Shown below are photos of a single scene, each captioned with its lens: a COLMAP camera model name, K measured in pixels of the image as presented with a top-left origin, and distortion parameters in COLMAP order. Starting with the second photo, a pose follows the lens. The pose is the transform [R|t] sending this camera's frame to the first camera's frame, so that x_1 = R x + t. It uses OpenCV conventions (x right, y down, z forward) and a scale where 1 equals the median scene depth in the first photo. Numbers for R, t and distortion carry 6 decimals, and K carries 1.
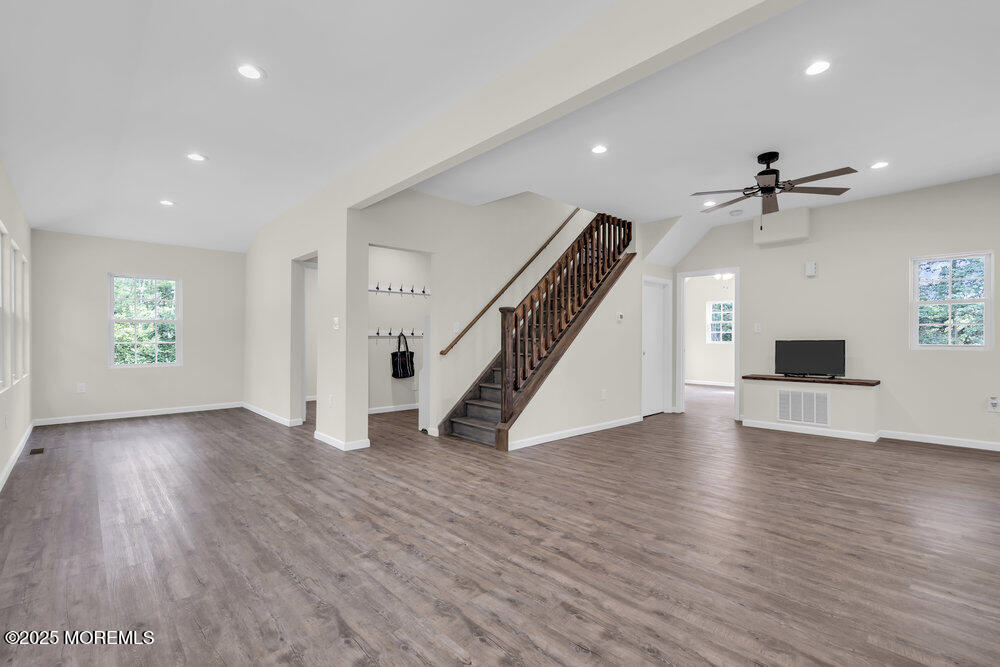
lens RADIAL K [[456.5, 0, 497.4], [0, 456.5, 338.2], [0, 0, 1]] dist [-0.001877, 0.000124]
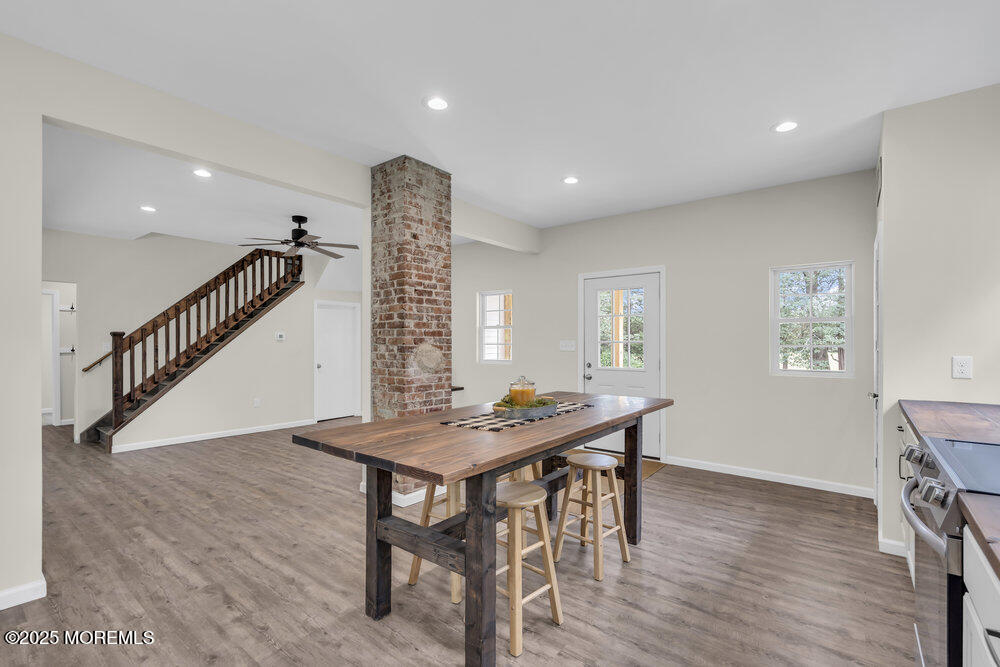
lens RADIAL K [[456.5, 0, 501.1], [0, 456.5, 333.1], [0, 0, 1]] dist [-0.001877, 0.000124]
pose [[0.987251, -0.000679, 0.159171, 0.665266], [0.004651, 0.999687, -0.024588, -0.024088], [-0.159104, 0.025015, 0.986945, -0.261050]]
